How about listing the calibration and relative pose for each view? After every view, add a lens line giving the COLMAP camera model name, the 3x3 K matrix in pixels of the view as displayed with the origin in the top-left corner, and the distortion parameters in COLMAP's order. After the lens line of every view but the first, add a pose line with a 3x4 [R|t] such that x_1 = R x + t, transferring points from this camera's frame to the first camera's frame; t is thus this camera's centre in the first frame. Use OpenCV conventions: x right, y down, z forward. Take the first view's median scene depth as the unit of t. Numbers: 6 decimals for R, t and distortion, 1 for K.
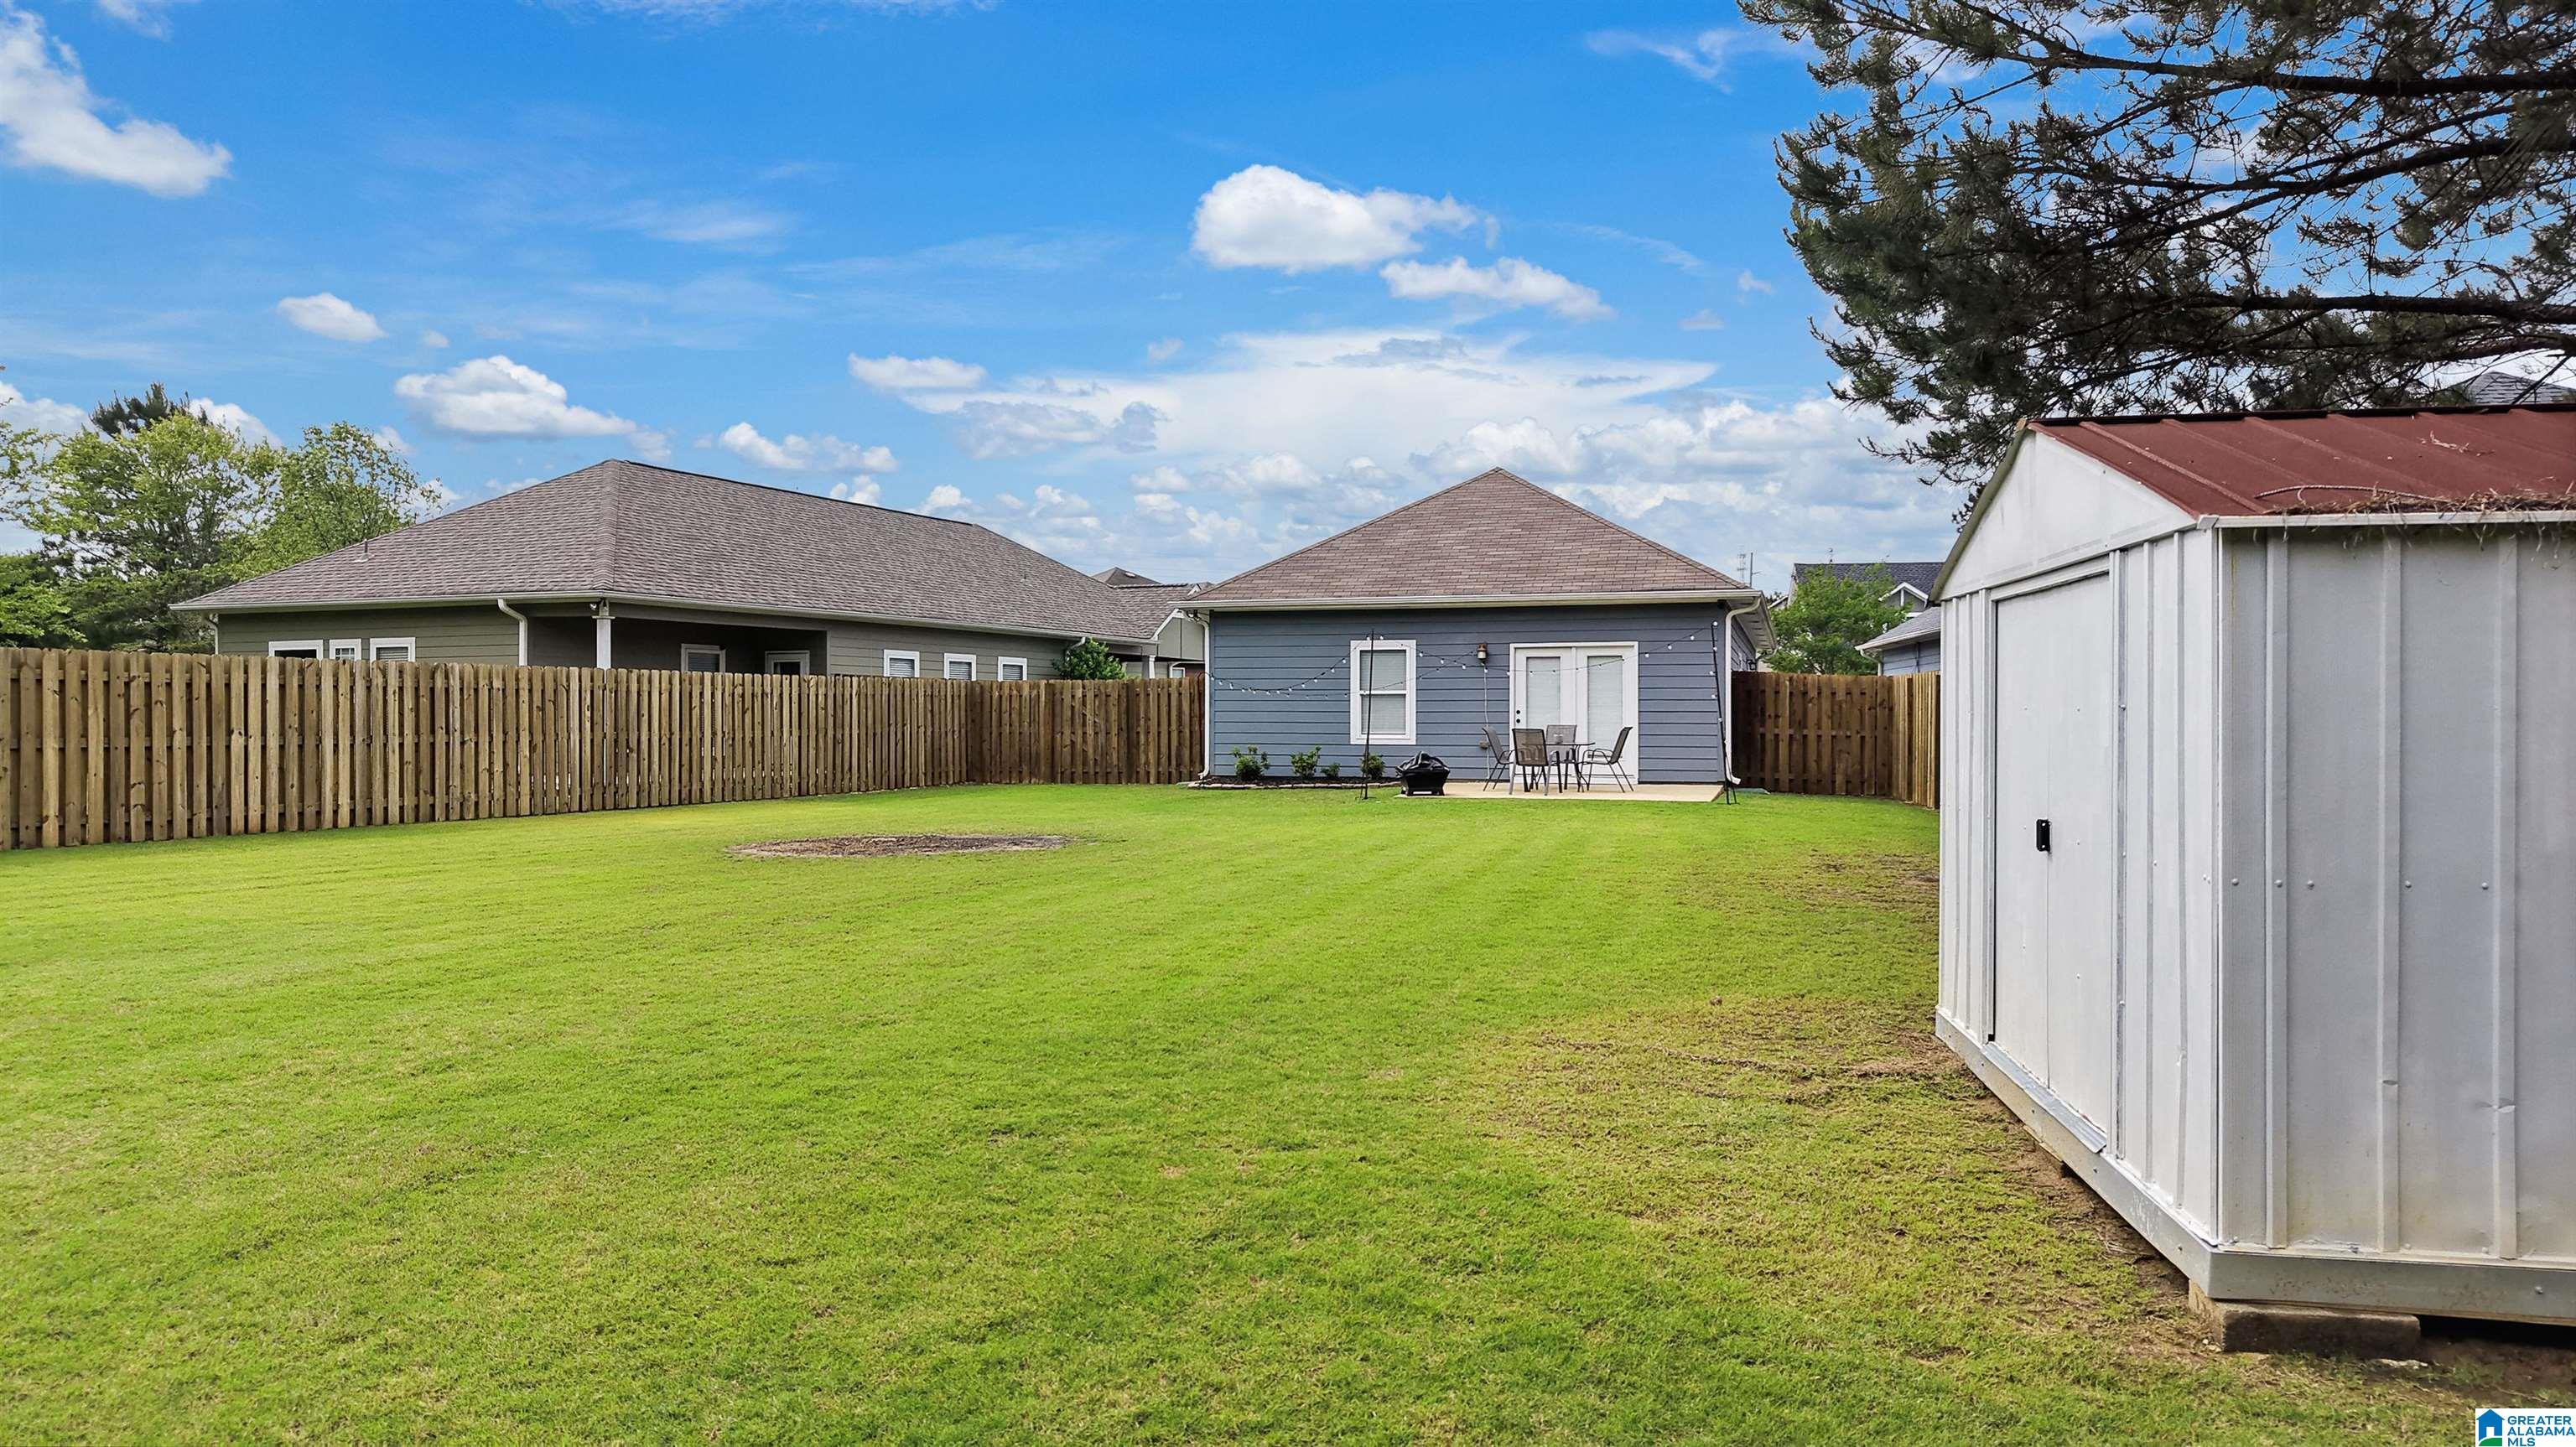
lens RADIAL K [[1818.1, 0, 1288.0], [0, 1818.1, 723.5], [0, 0, 1]] dist [0.079828, -0.002647]
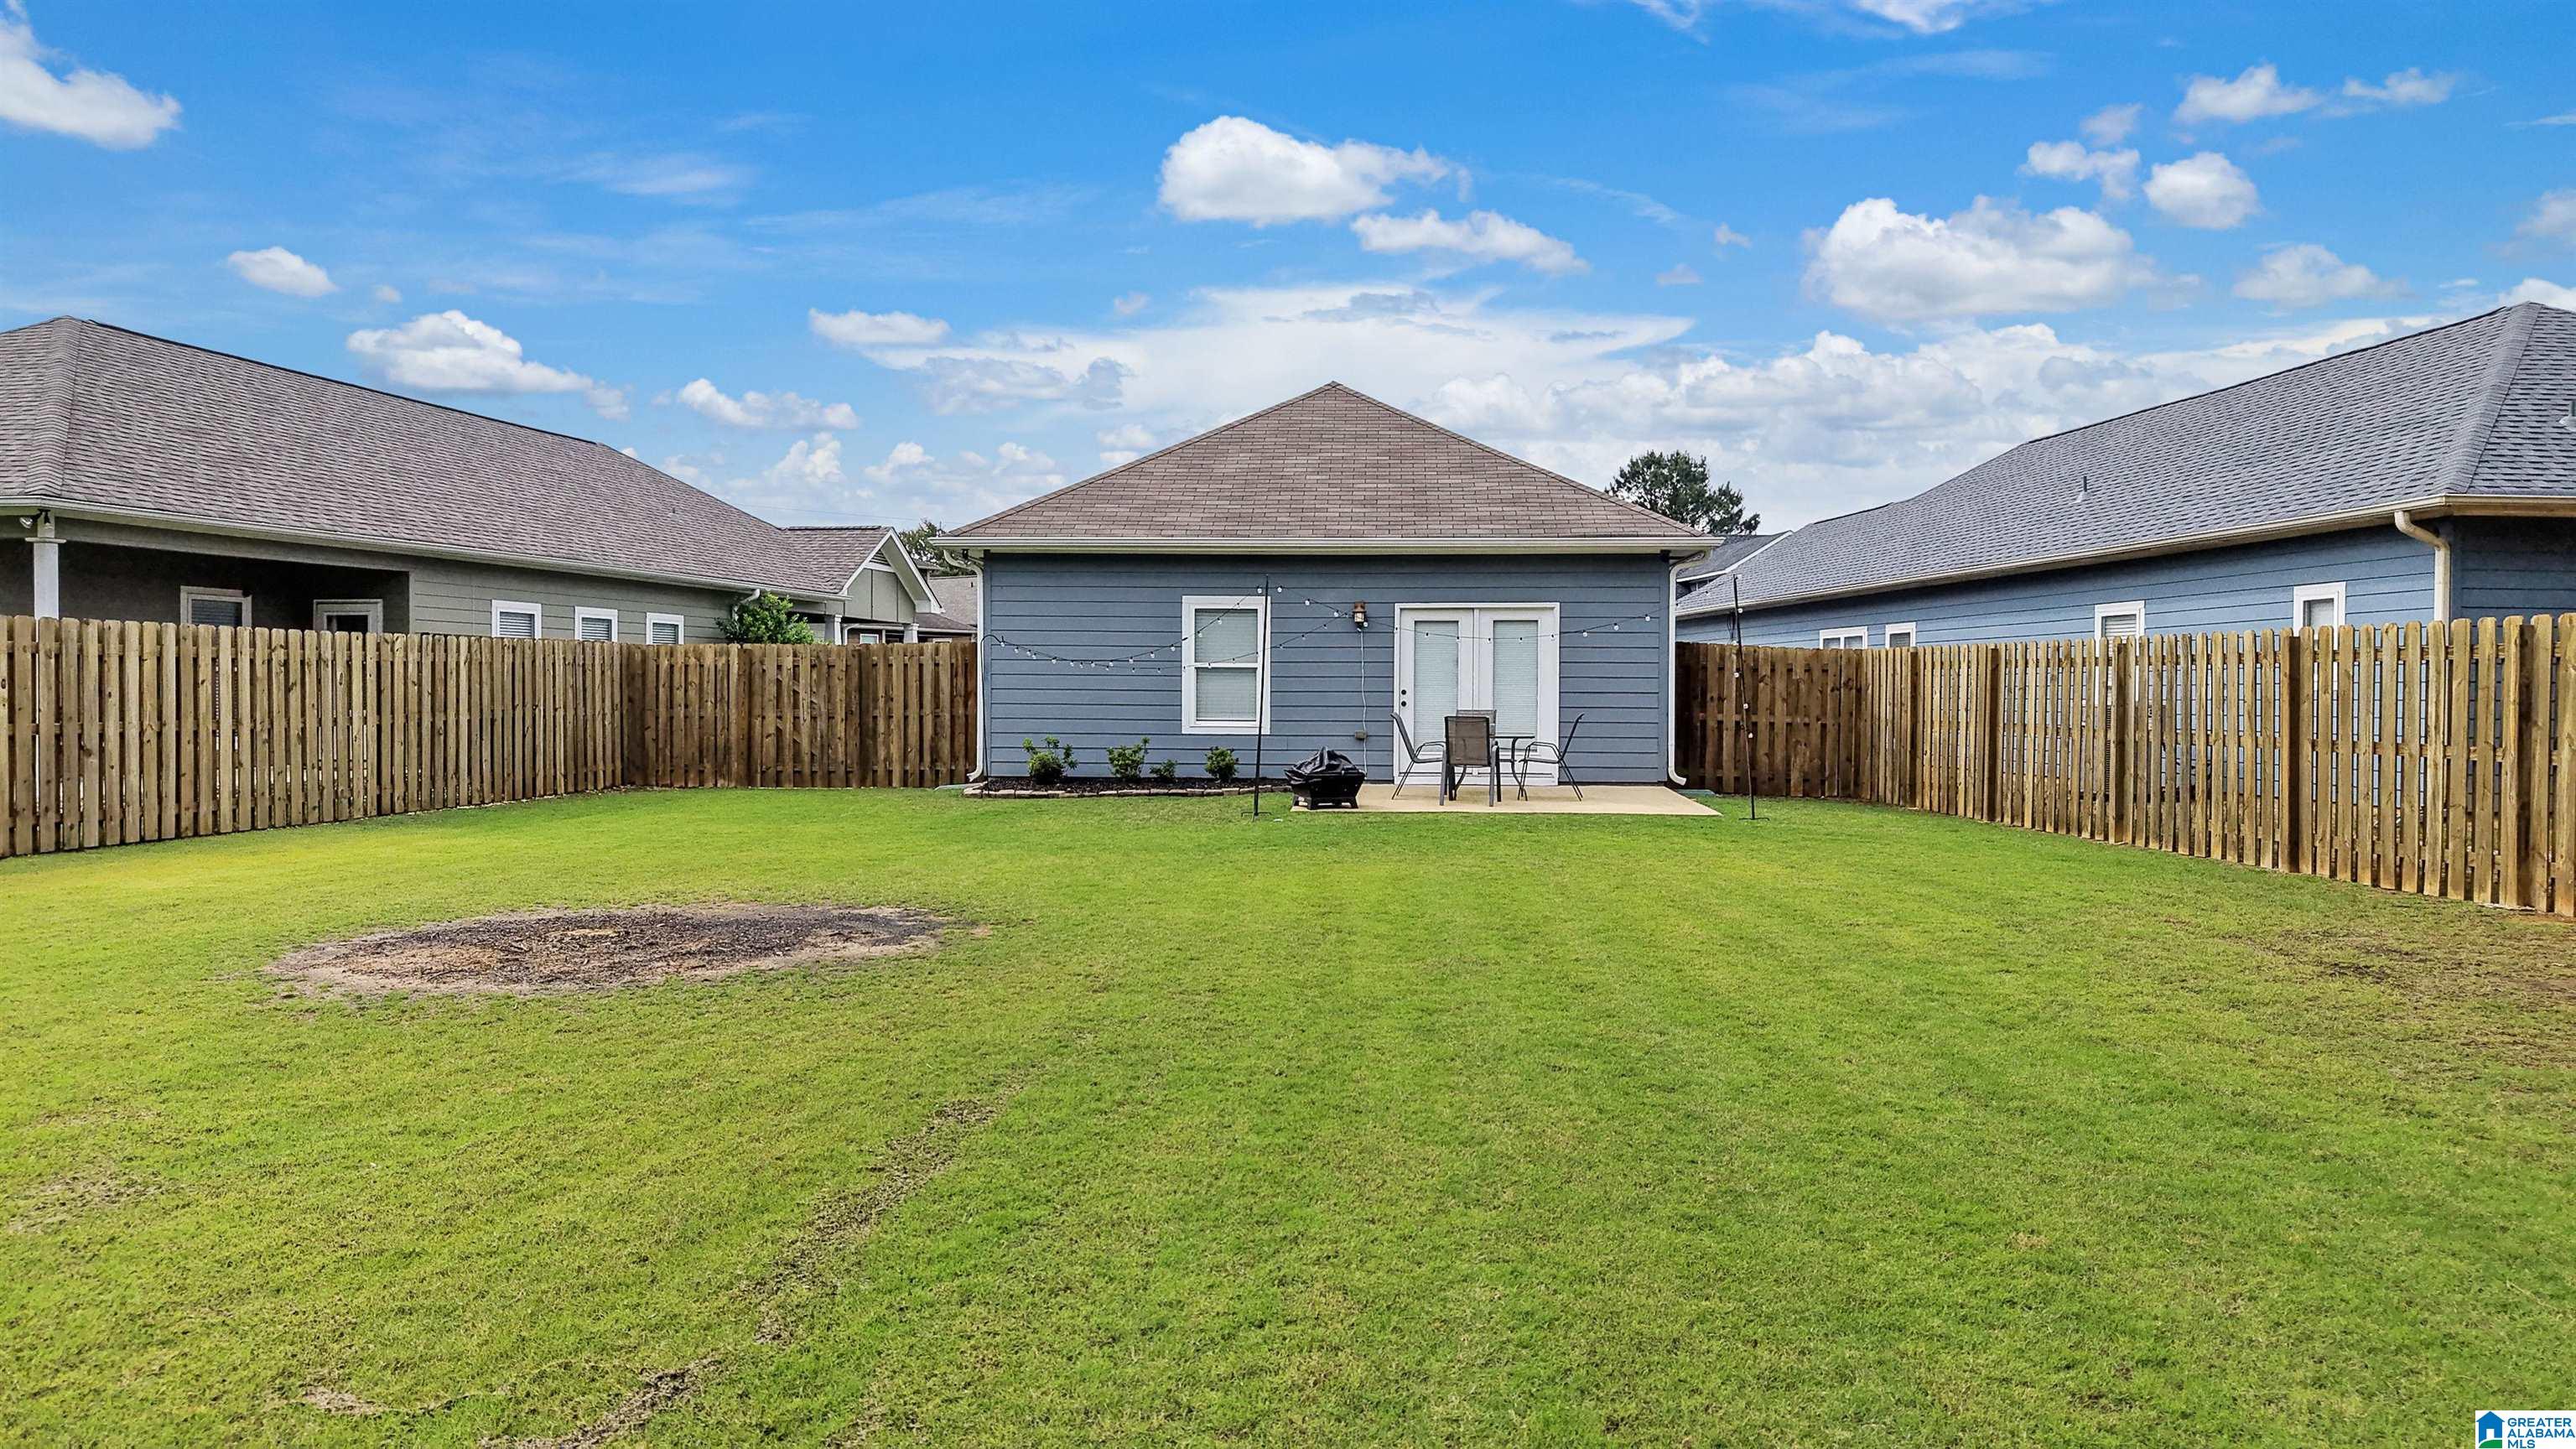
lens RADIAL K [[1732.5, 0, 1288.0], [0, 1732.5, 724.5], [0, 0, 1]] dist [0.015571, -0.009534]
pose [[0.970188, -0.001024, 0.242350, -0.096537], [-0.003749, 0.999808, 0.019234, -0.006410], [-0.242323, -0.019569, 0.969998, 0.297503]]
